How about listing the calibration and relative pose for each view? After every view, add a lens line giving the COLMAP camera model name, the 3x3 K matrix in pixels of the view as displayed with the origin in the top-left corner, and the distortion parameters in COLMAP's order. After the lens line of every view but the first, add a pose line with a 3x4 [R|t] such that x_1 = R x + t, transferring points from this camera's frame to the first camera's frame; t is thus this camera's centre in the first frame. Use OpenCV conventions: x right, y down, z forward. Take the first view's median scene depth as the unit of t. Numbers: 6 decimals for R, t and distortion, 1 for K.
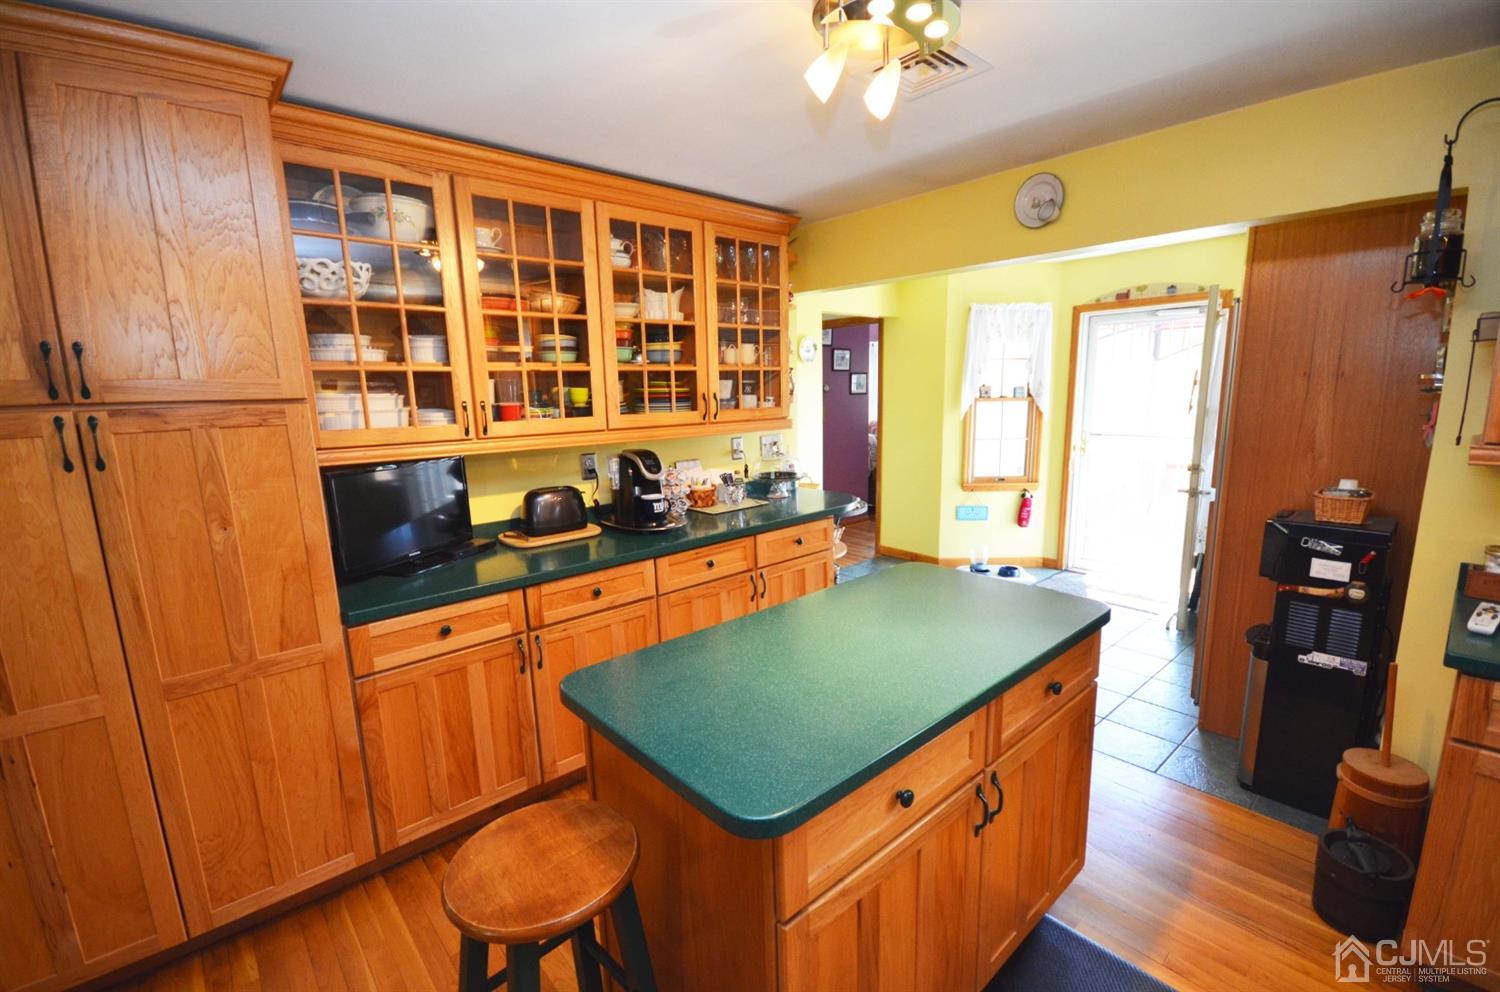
lens RADIAL K [[651.7, 0, 762.6], [0, 651.7, 497.5], [0, 0, 1]] dist [-0.005090, -0.001160]
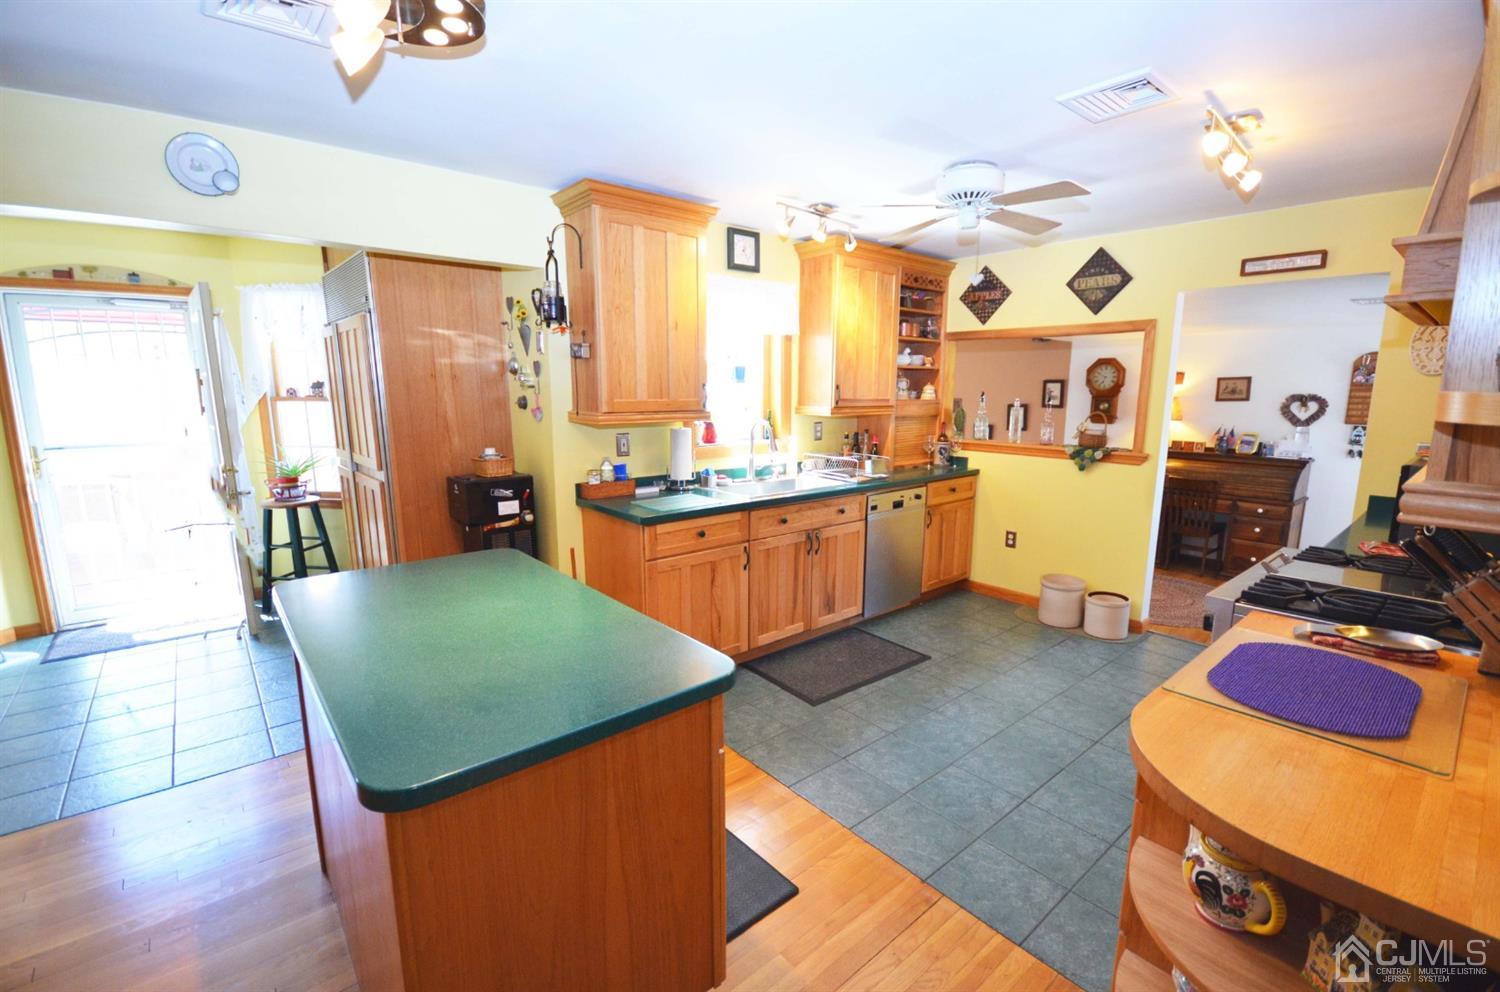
lens RADIAL K [[651.7, 0, 760.6], [0, 651.7, 499.2], [0, 0, 1]] dist [-0.005090, -0.001160]
pose [[0.017336, -0.152220, 0.988195, -0.571775], [0.166325, 0.975011, 0.147272, -0.029797], [-0.985919, 0.161808, 0.042221, 0.362054]]
